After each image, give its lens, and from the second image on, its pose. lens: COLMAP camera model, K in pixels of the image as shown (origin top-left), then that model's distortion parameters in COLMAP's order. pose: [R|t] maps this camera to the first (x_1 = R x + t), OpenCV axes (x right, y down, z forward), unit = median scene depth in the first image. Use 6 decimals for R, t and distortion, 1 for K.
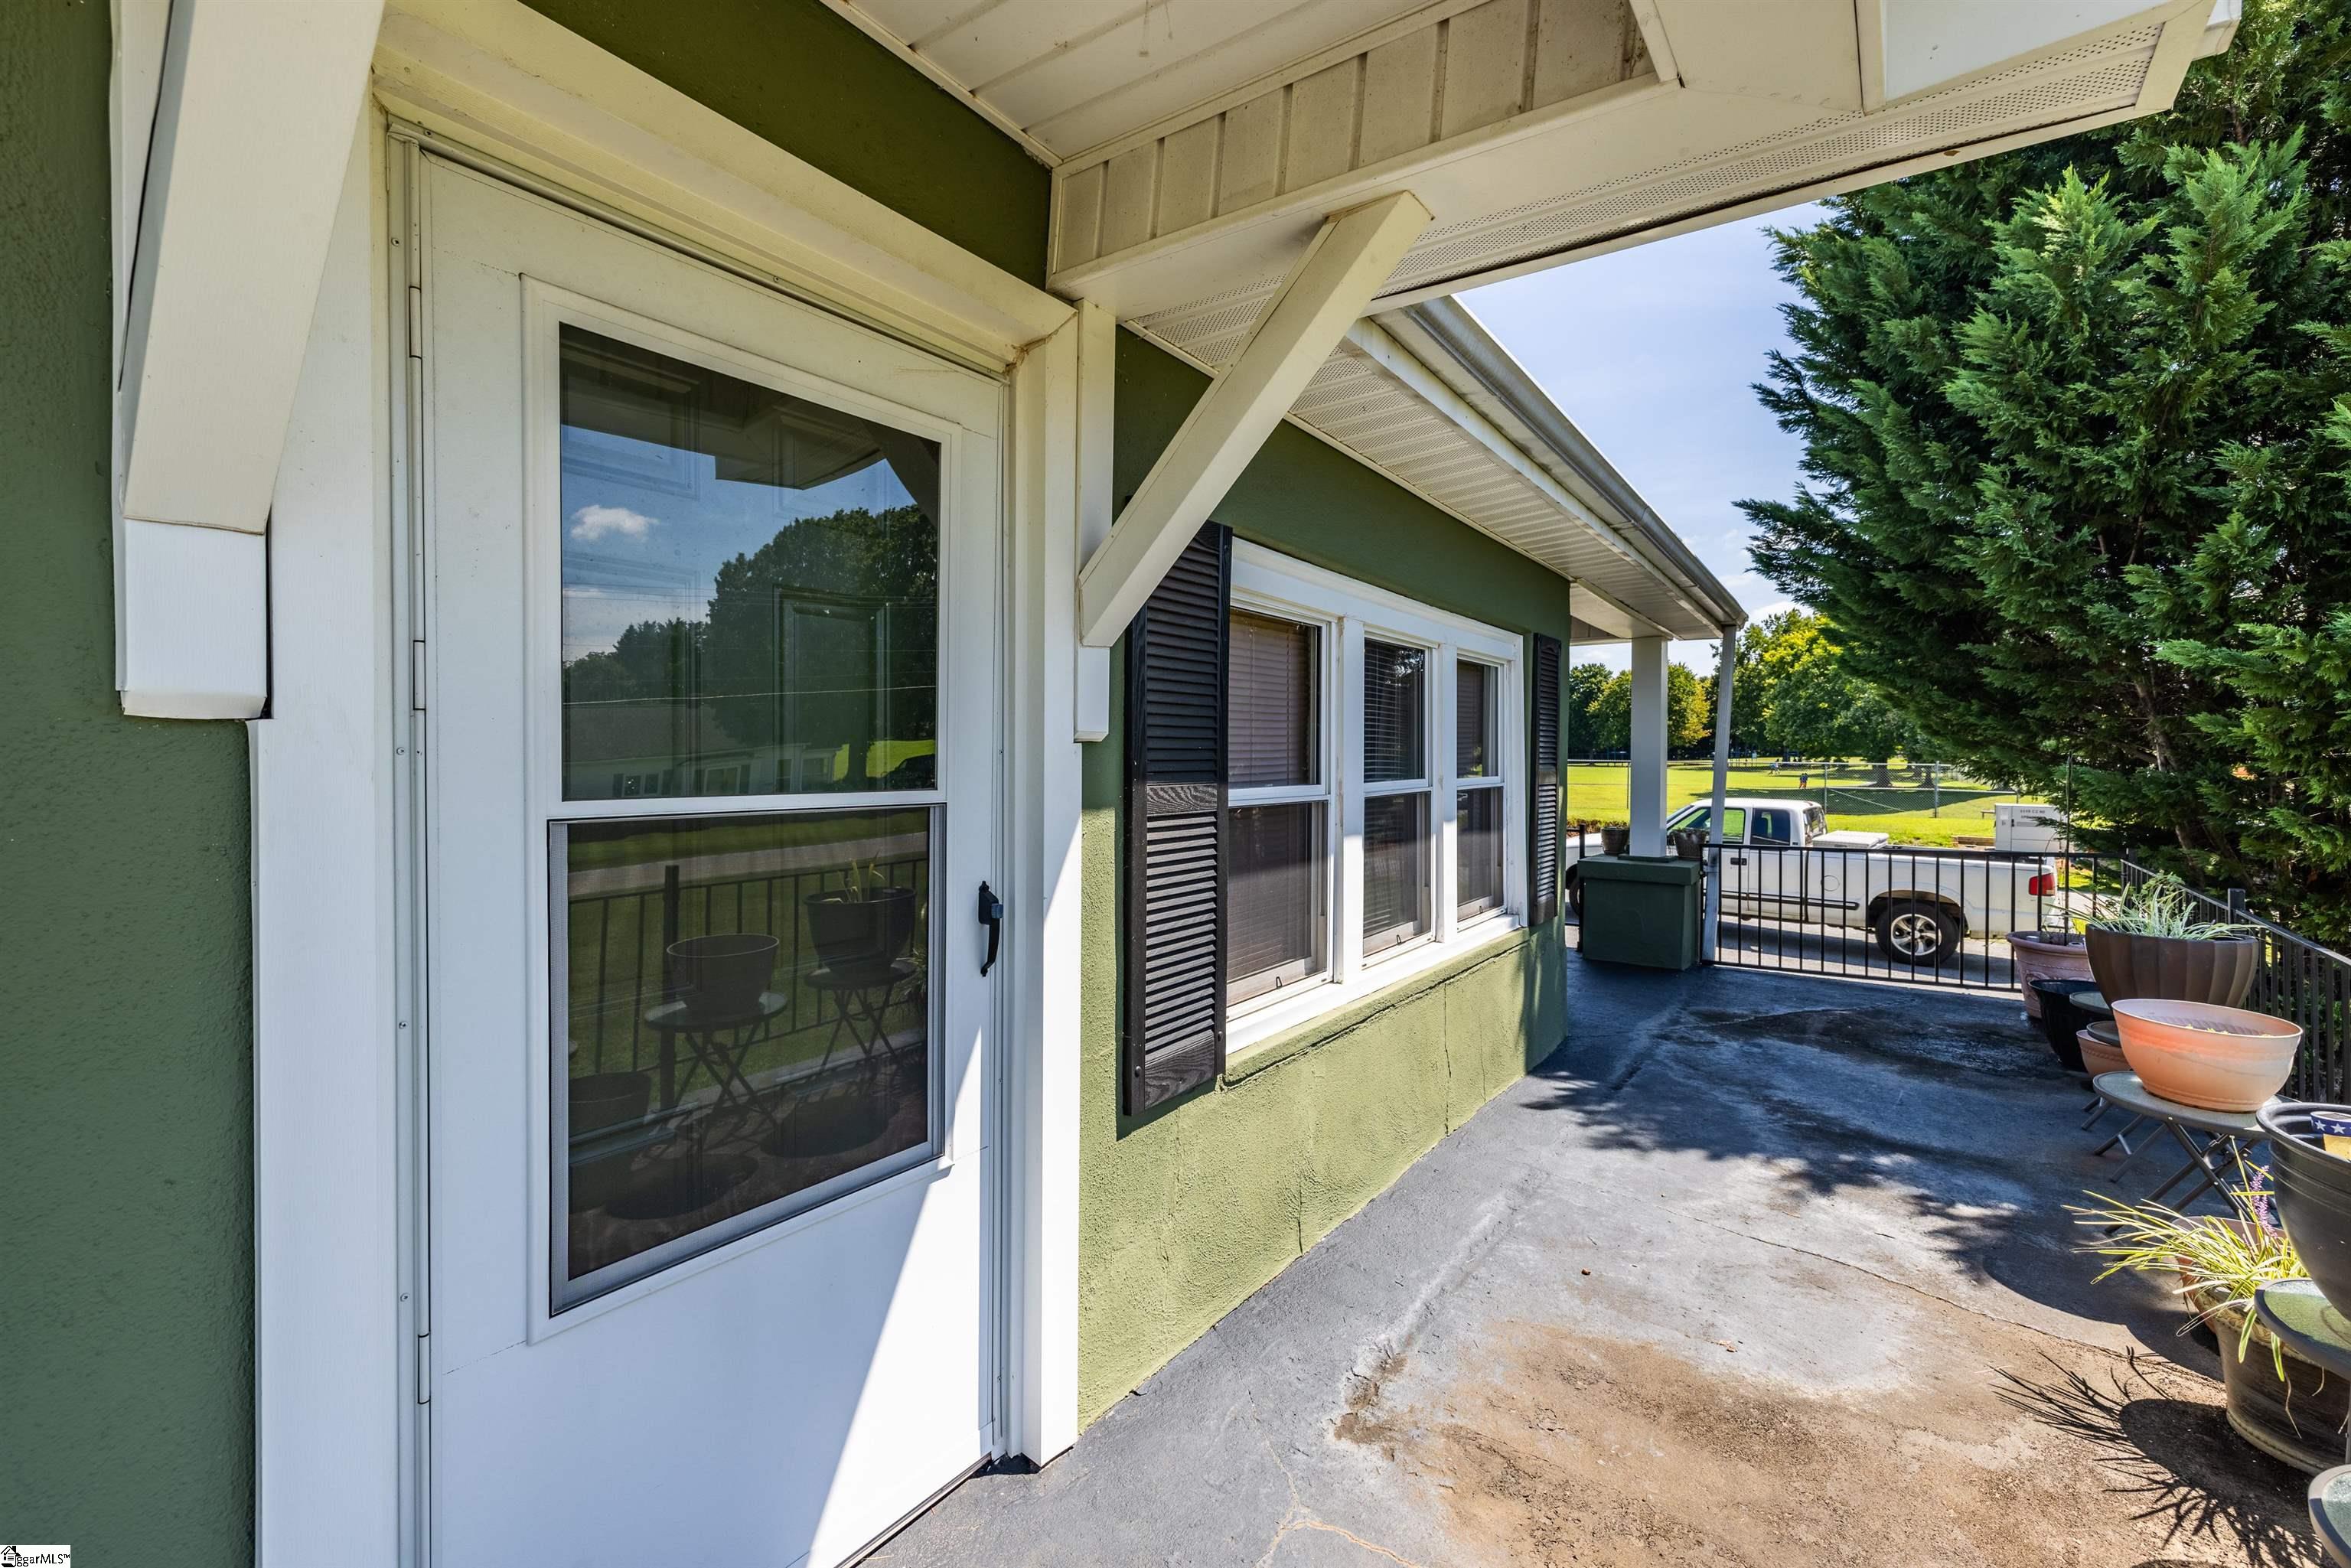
lens RADIAL K [[992.0, 0, 1169.7], [0, 992.0, 771.1], [0, 0, 1]] dist [0.003439, 0.000672]
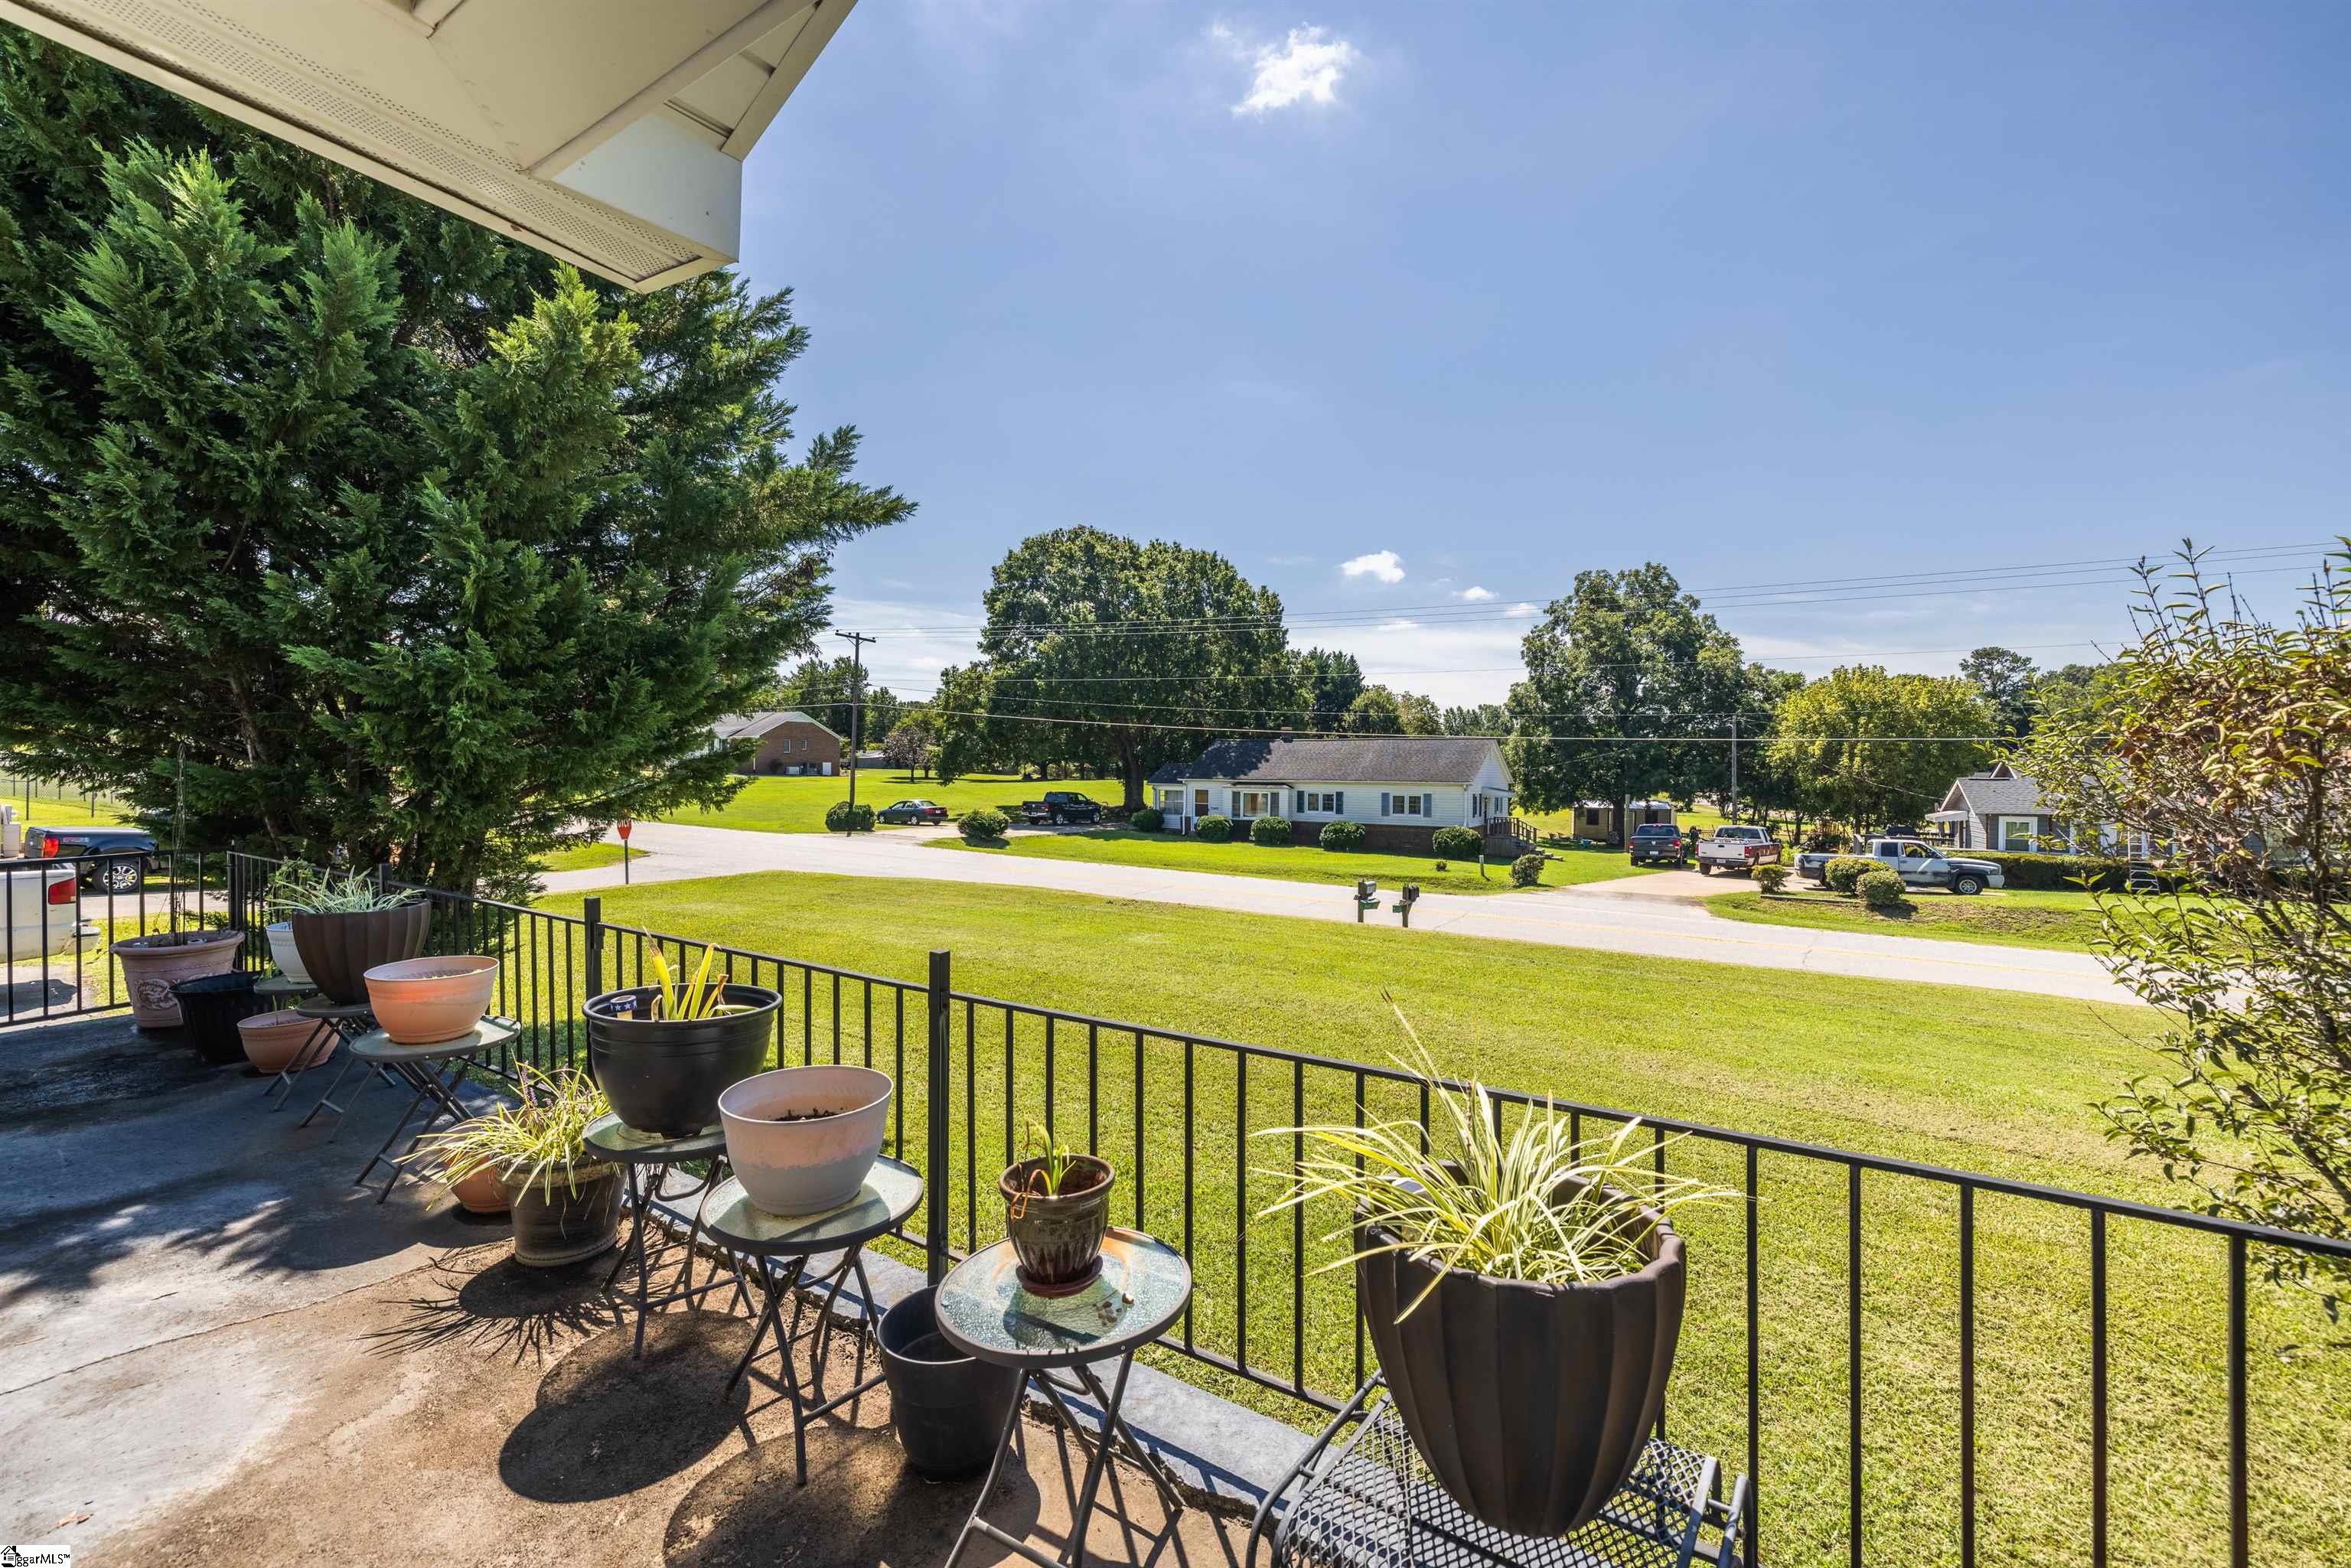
lens RADIAL K [[992.0, 0, 1173.1], [0, 992.0, 774.8], [0, 0, 1]] dist [0.003439, 0.000672]
pose [[-0.074250, -0.012946, 0.997156, -0.178418], [0.000823, 0.999915, 0.013044, -0.003614], [-0.997239, 0.001789, -0.074233, 0.143242]]
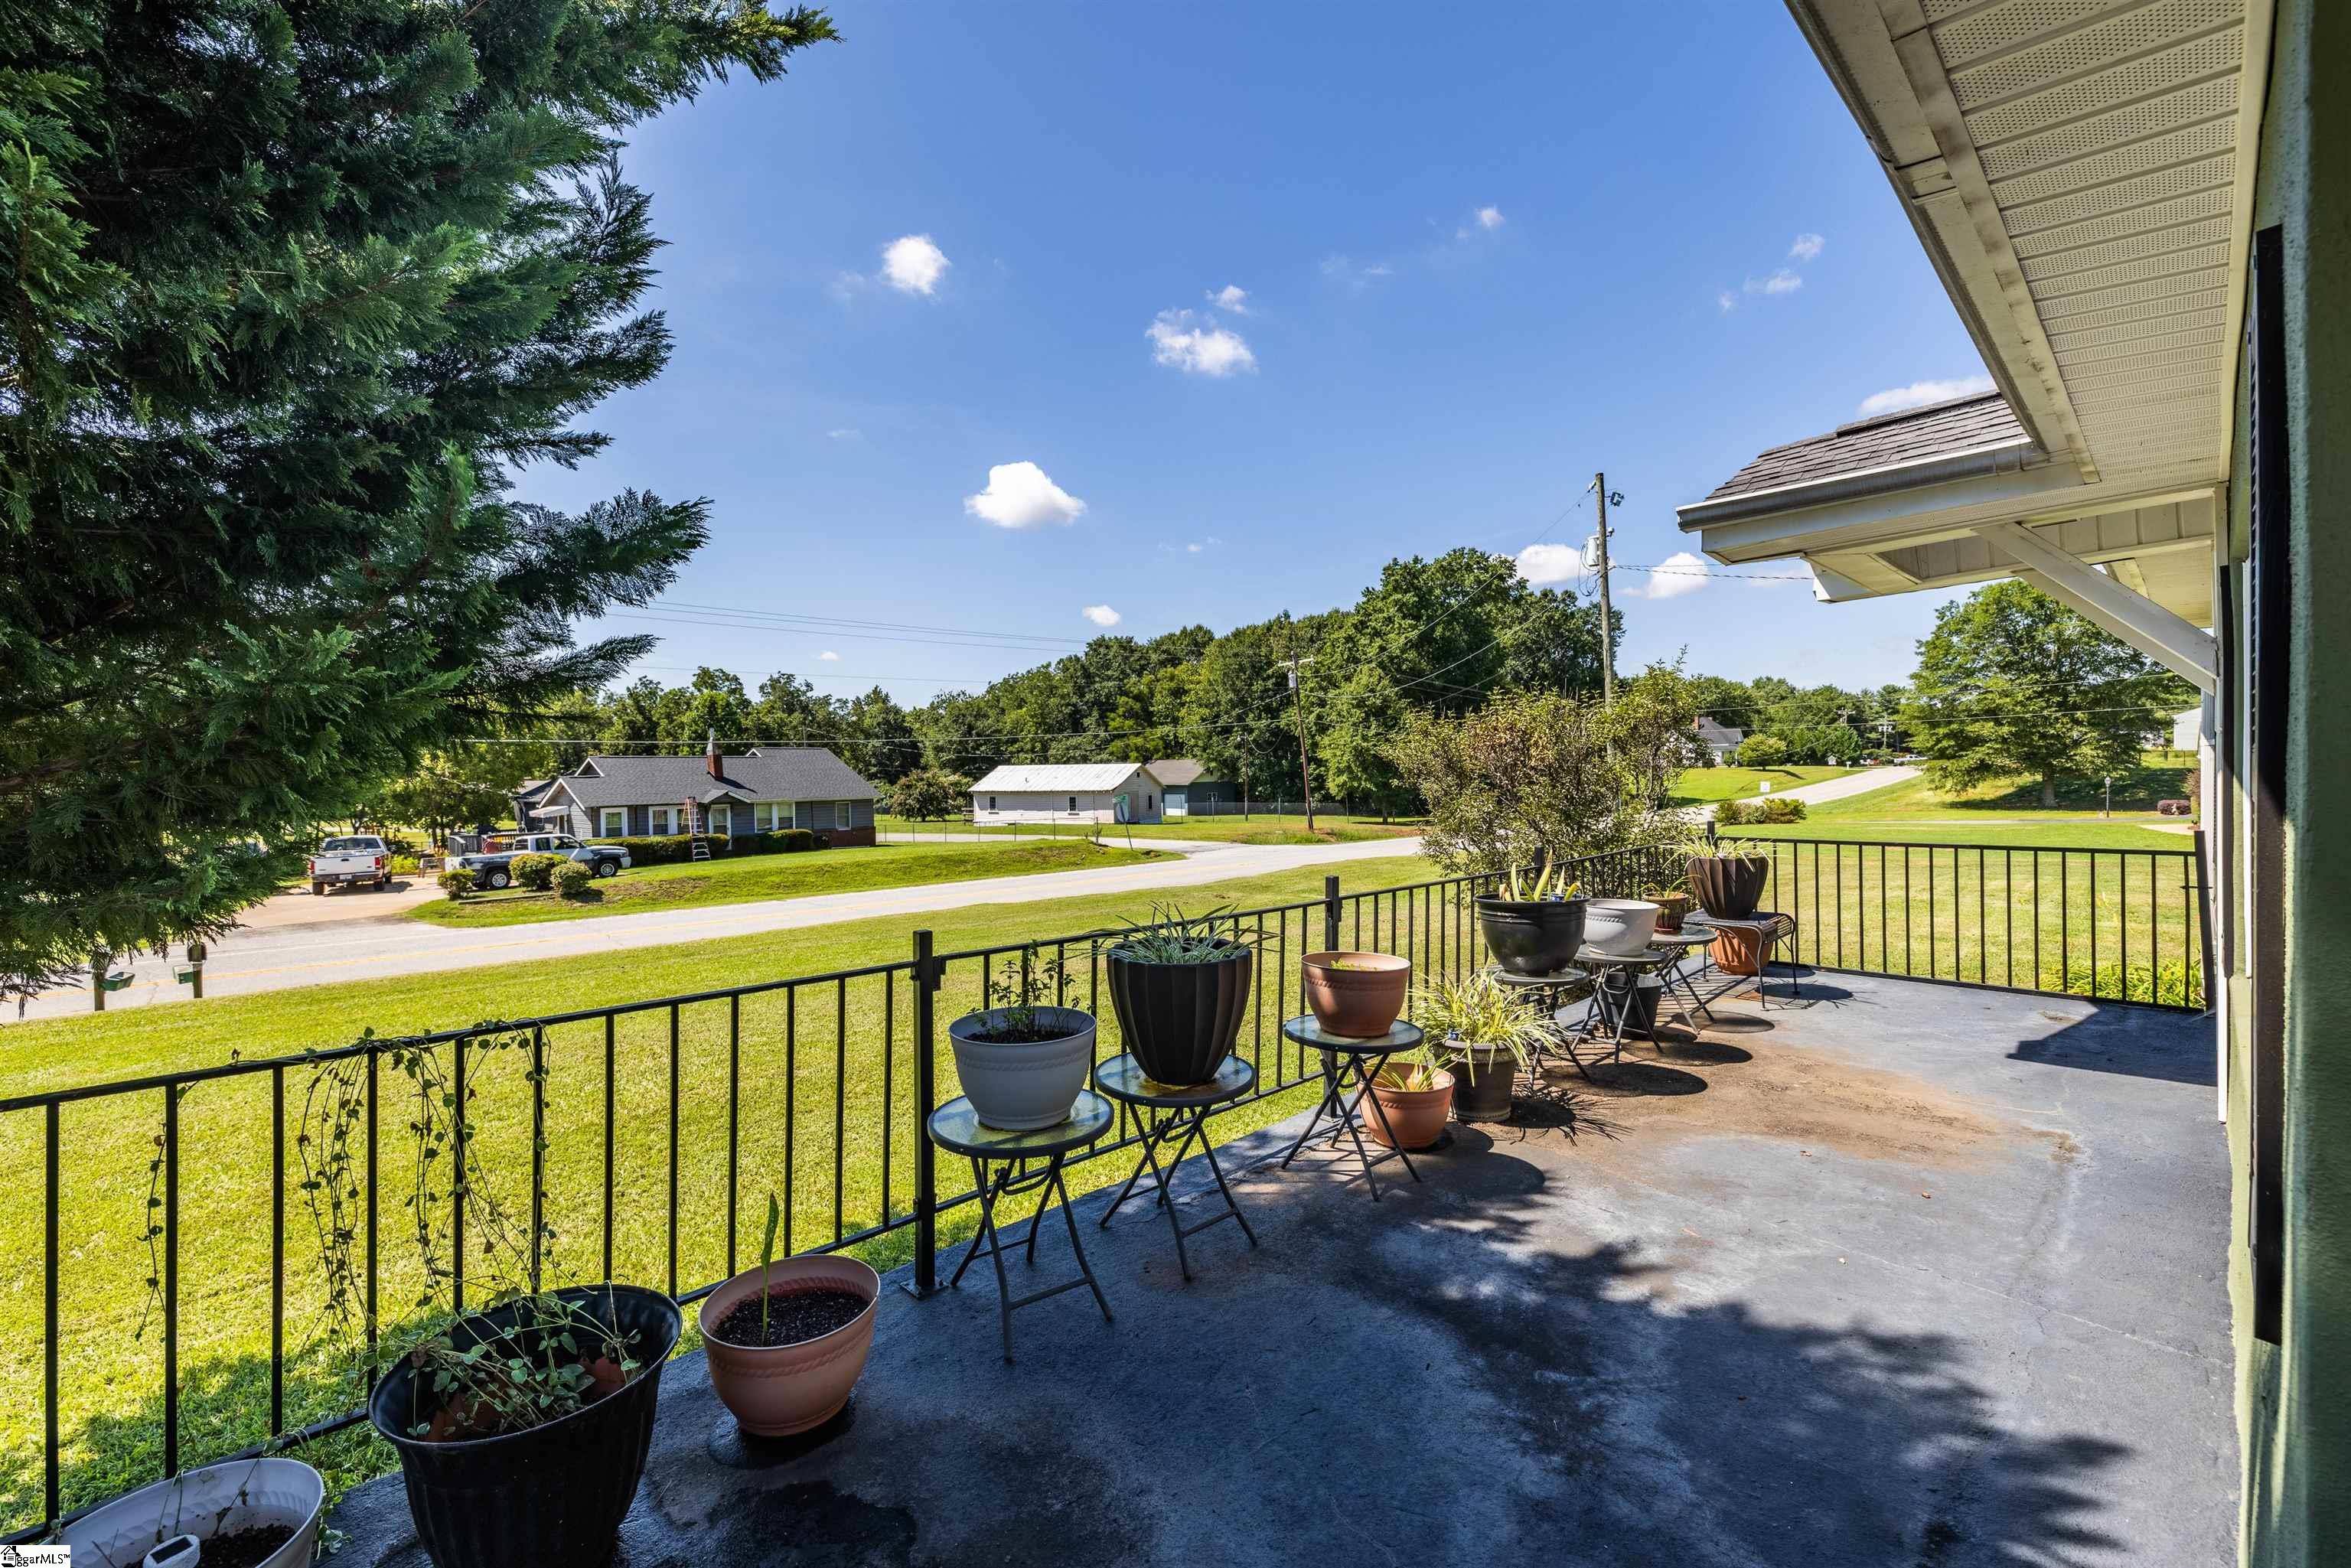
lens RADIAL K [[992.0, 0, 1176.5], [0, 992.0, 770.8], [0, 0, 1]] dist [0.003439, 0.000672]
pose [[-0.991230, 0.007353, 0.131946, 0.788262], [0.009359, 0.999850, 0.014587, -0.003012], [-0.131819, 0.015694, -0.991150, 1.618554]]
